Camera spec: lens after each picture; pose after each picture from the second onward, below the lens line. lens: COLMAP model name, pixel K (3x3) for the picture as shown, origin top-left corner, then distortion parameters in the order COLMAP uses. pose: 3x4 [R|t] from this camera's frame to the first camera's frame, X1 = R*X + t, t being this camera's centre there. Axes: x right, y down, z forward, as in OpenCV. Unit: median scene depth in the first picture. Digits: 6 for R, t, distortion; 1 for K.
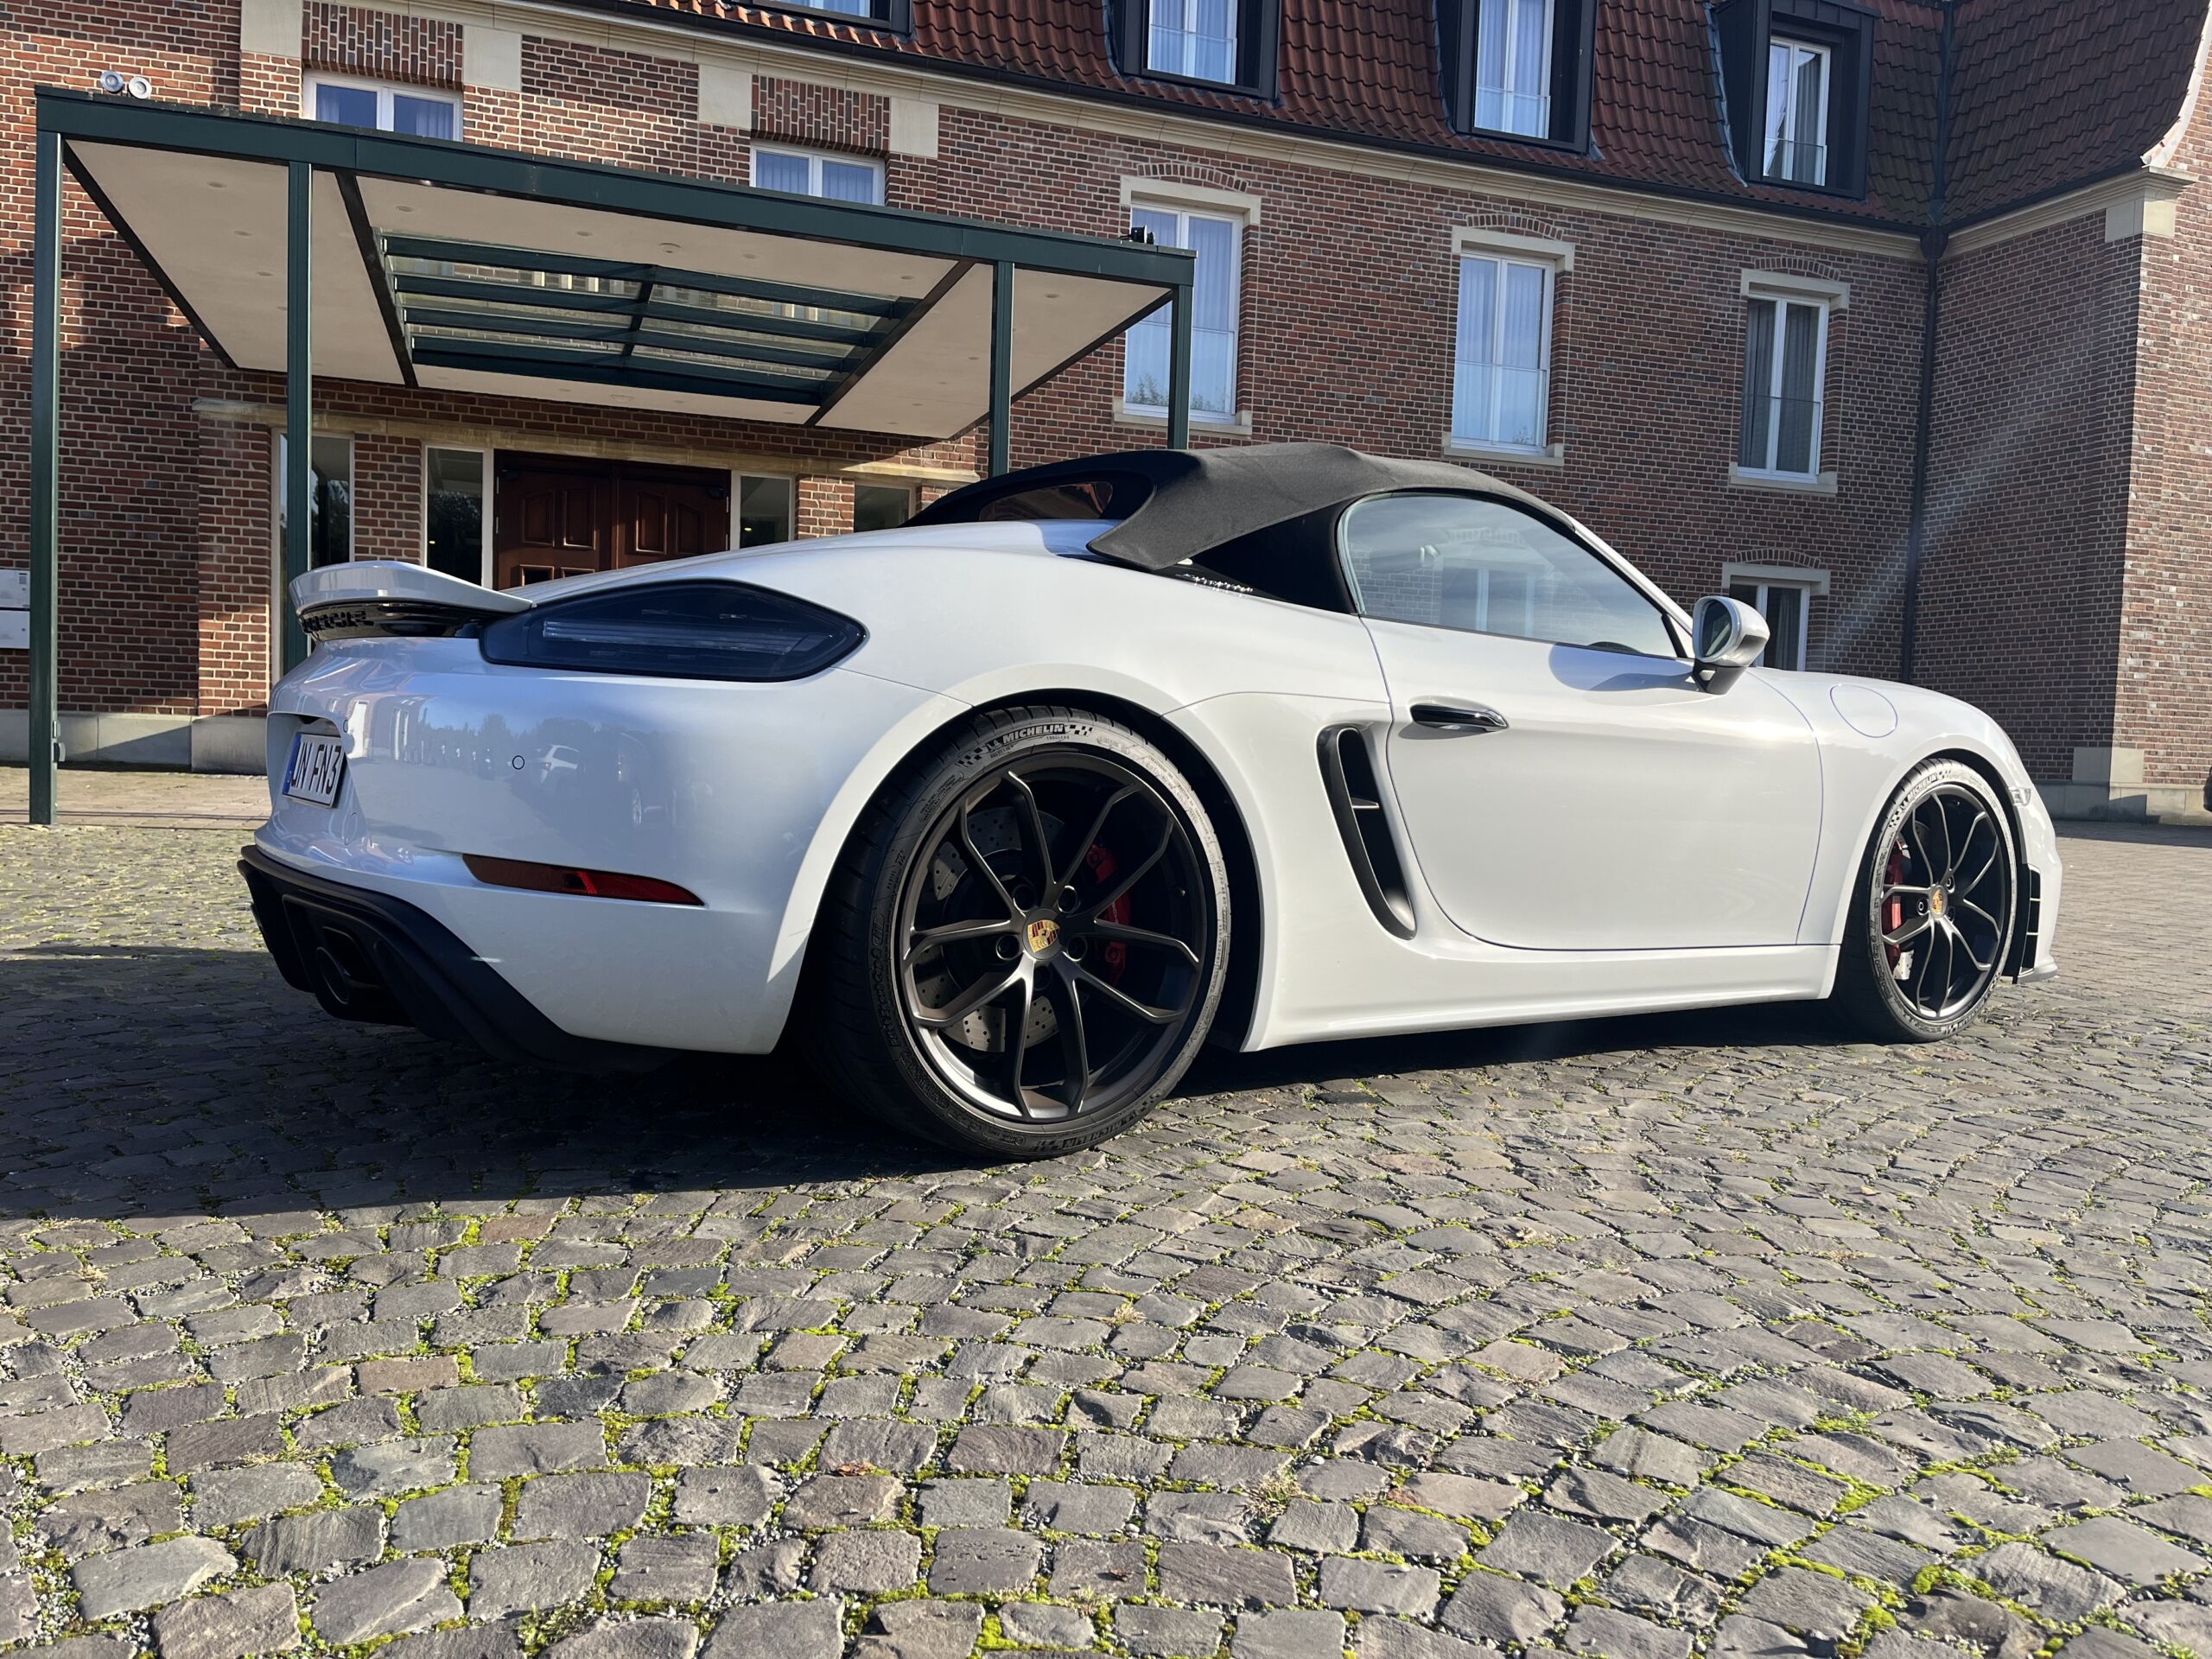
lens RADIAL K [[1677.4, 0, 1115.1], [0, 1677.4, 836.9], [0, 0, 1]] dist [0.000740, -0.043613]
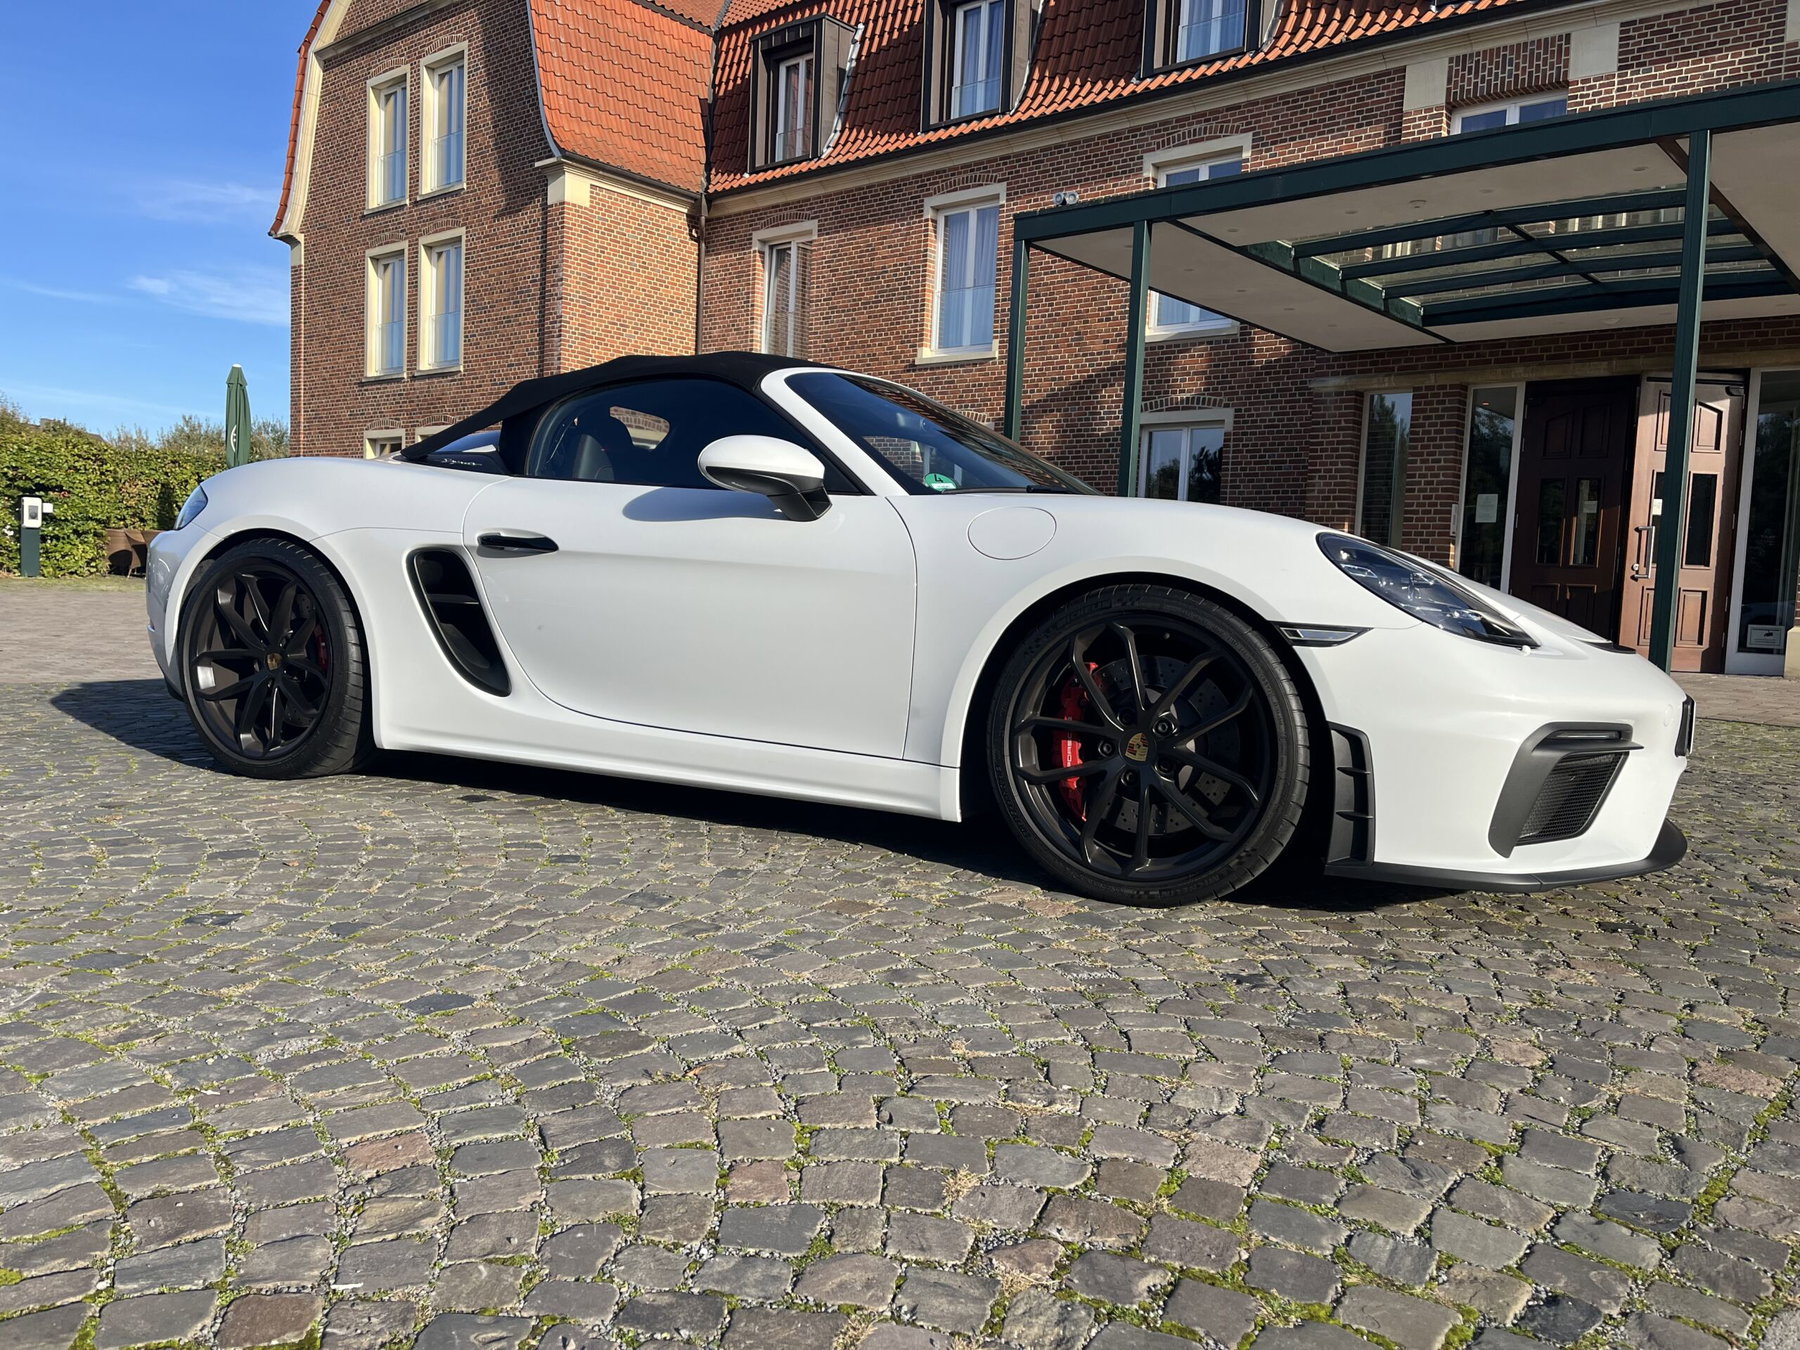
lens RADIAL K [[1365.0, 0, 906.5], [0, 1365.0, 679.8], [0, 0, 1]] dist [0.000740, -0.043613]
pose [[0.476434, 0.039245, -0.878334, 0.302721], [-0.066385, 0.997757, 0.008573, 0.002692], [0.876700, 0.054224, 0.477971, 0.164979]]
